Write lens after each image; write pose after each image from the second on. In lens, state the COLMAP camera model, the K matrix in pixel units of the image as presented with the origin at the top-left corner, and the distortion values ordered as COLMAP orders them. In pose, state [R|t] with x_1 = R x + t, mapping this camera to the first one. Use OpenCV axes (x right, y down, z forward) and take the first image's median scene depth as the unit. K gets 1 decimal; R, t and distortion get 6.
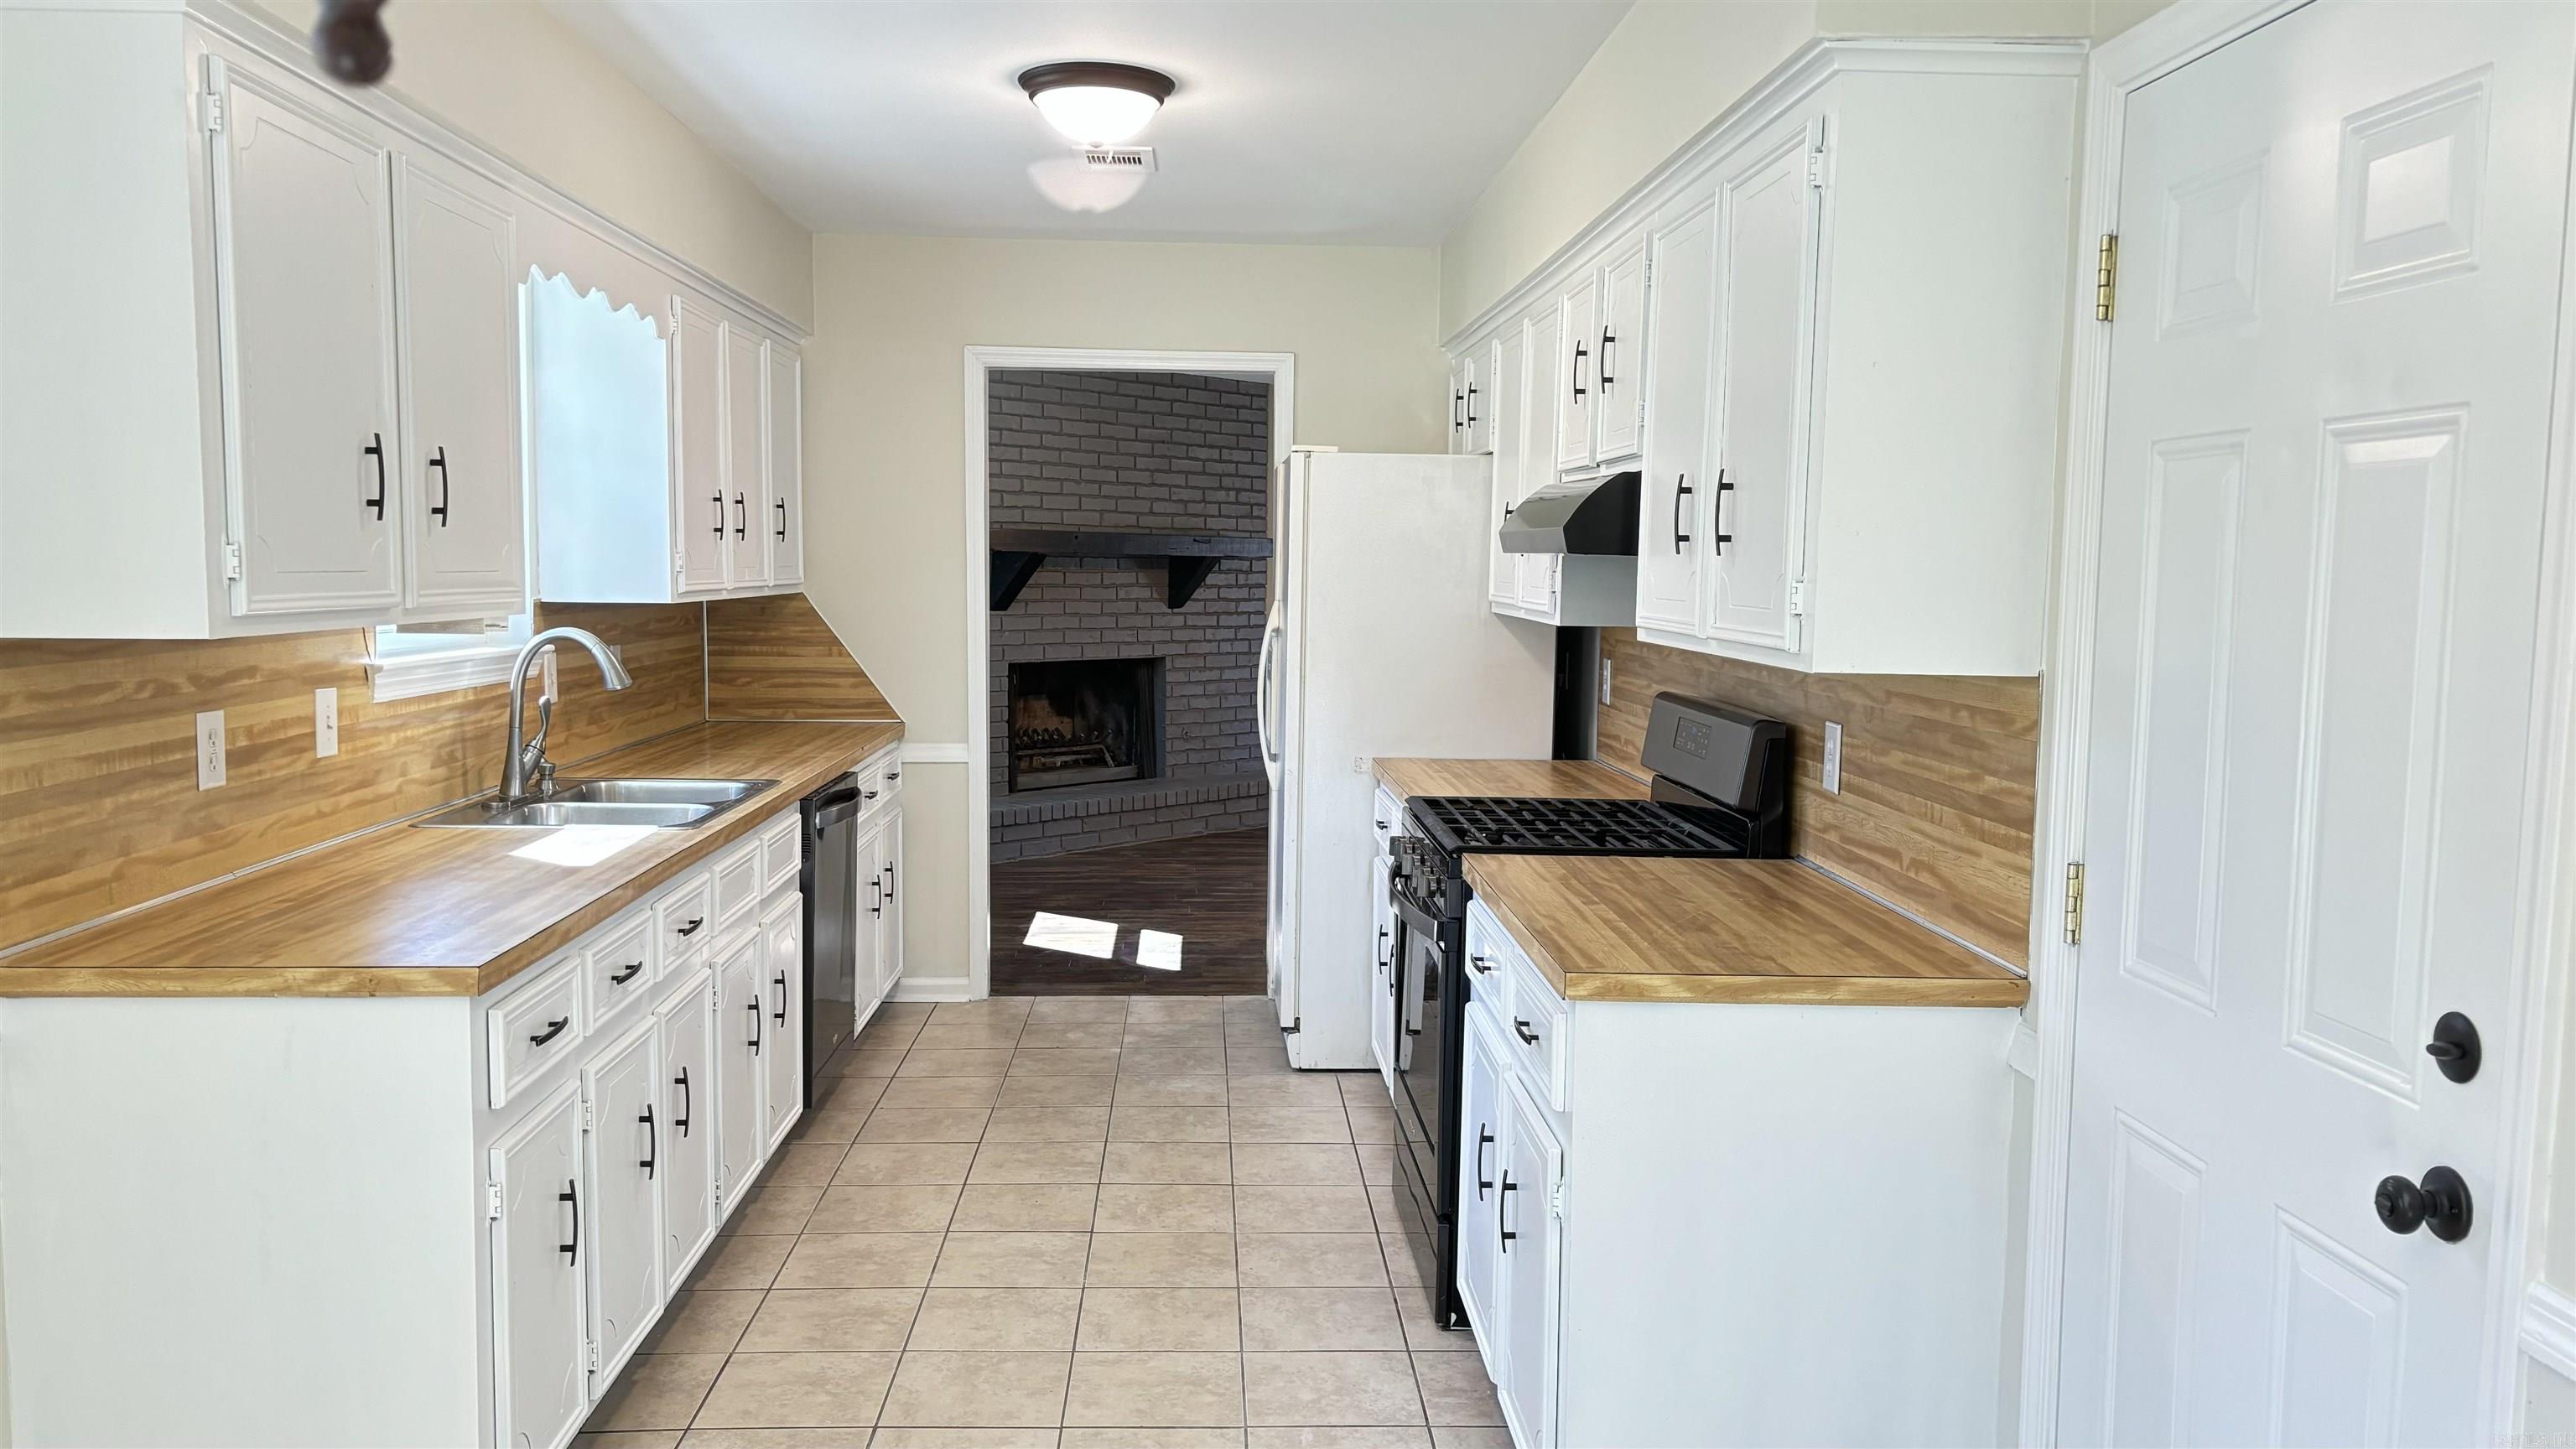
lens RADIAL K [[1922.2, 0, 1282.3], [0, 1922.2, 741.4], [0, 0, 1]] dist [0.088472, -0.099608]
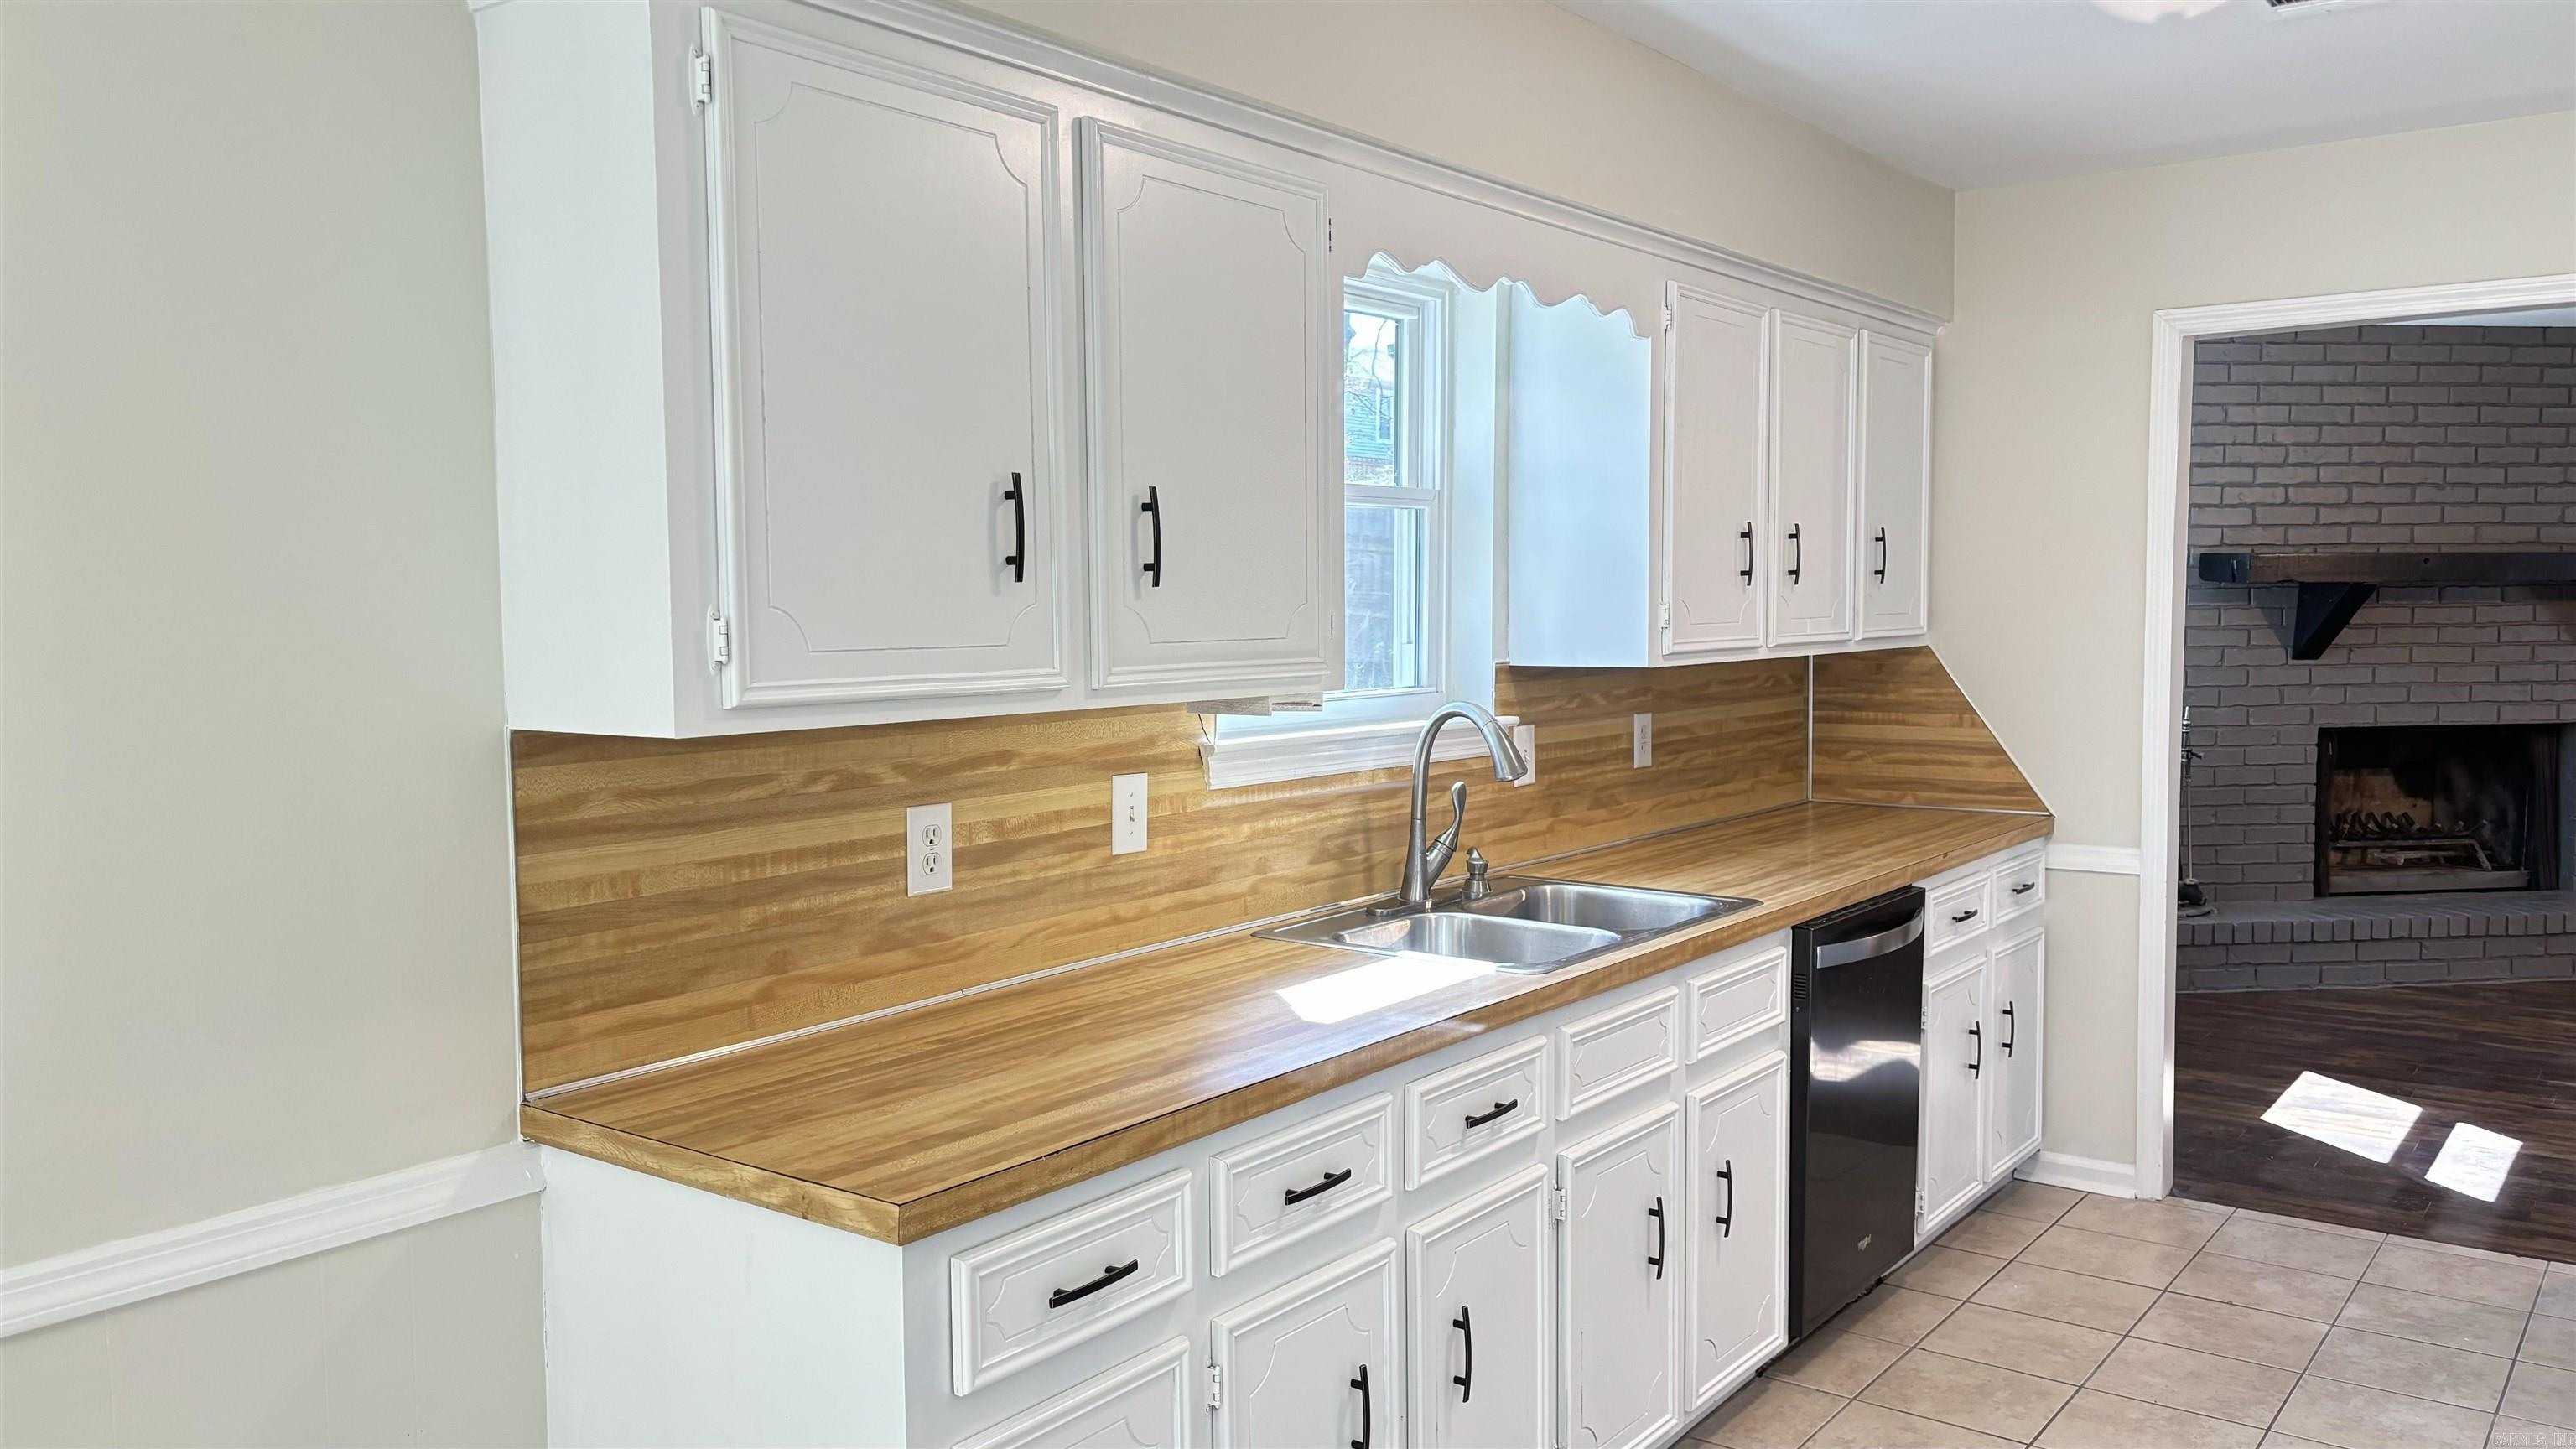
lens RADIAL K [[1922.2, 0, 1282.3], [0, 1922.2, 741.4], [0, 0, 1]] dist [0.088472, -0.099608]
pose [[0.768340, 0.029646, -0.639355, 0.070805], [-0.041928, 0.999112, -0.004059, -0.027684], [0.638668, 0.029926, 0.768901, 0.261101]]
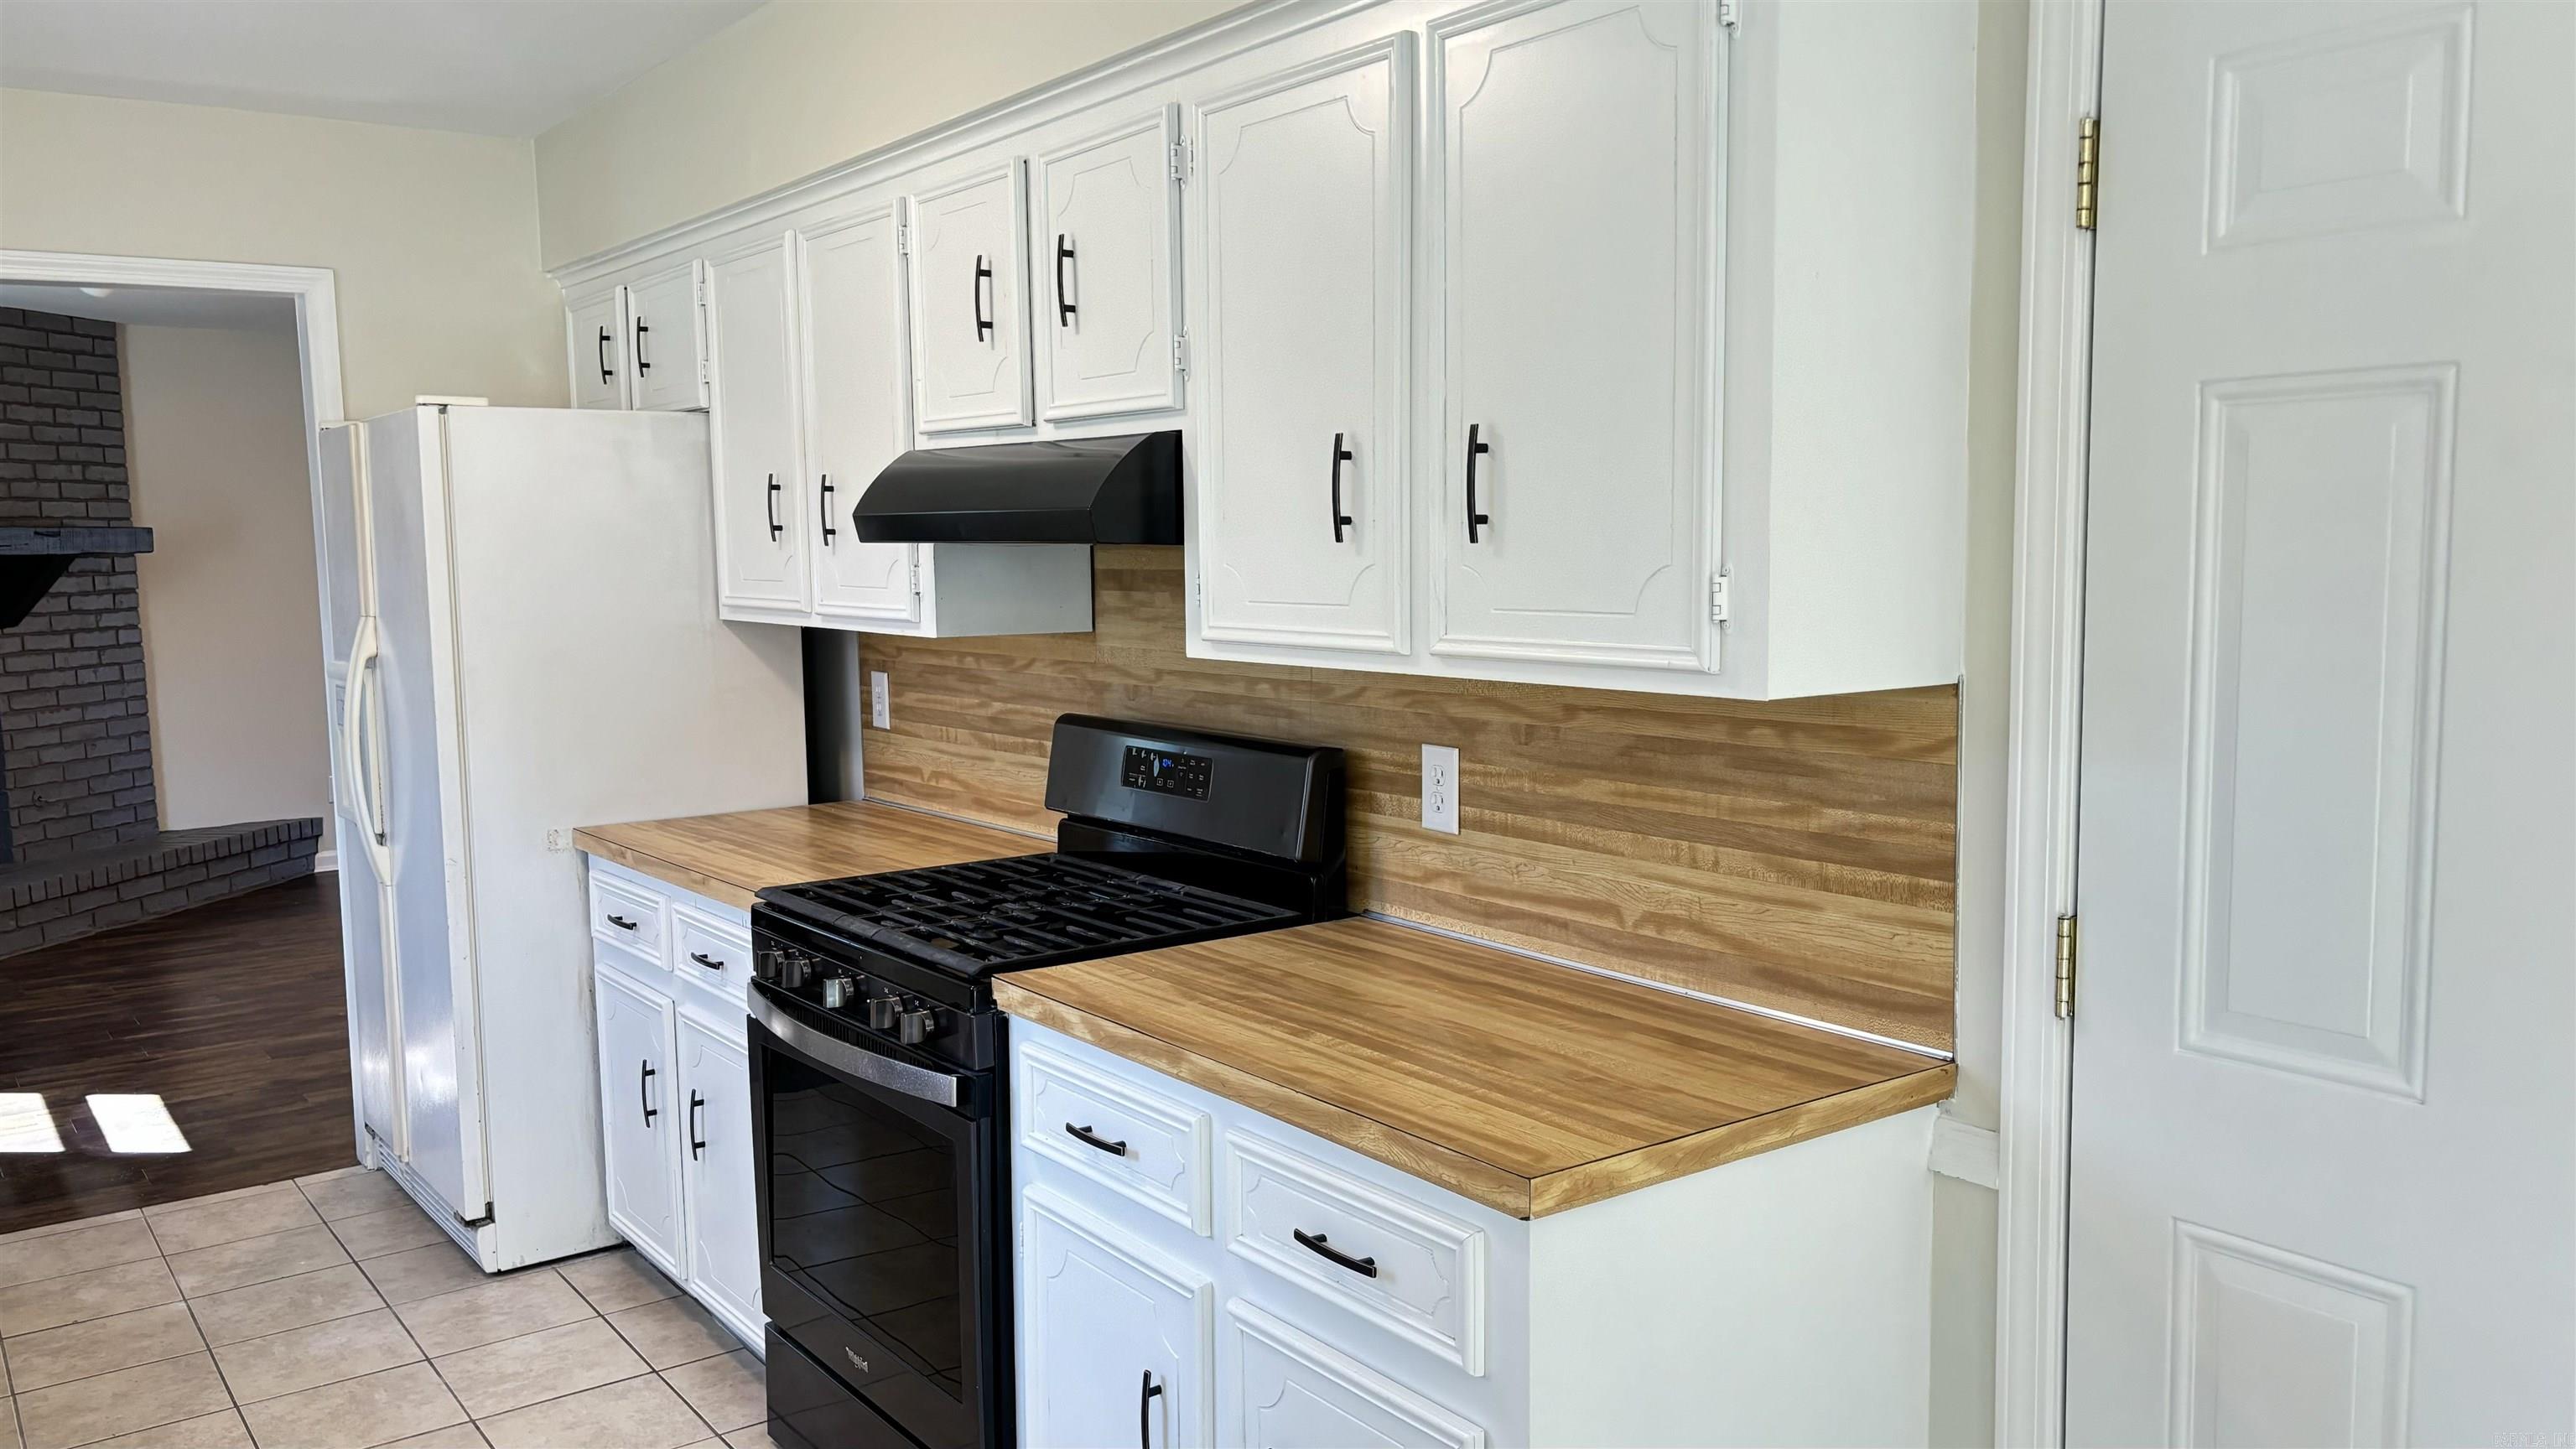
lens RADIAL K [[1922.2, 0, 1282.3], [0, 1922.2, 741.4], [0, 0, 1]] dist [0.088472, -0.099608]
pose [[0.829256, -0.087729, 0.551941, -0.137333], [0.080849, 0.996045, 0.036847, -0.030294], [-0.552991, 0.014068, 0.833069, 0.244895]]
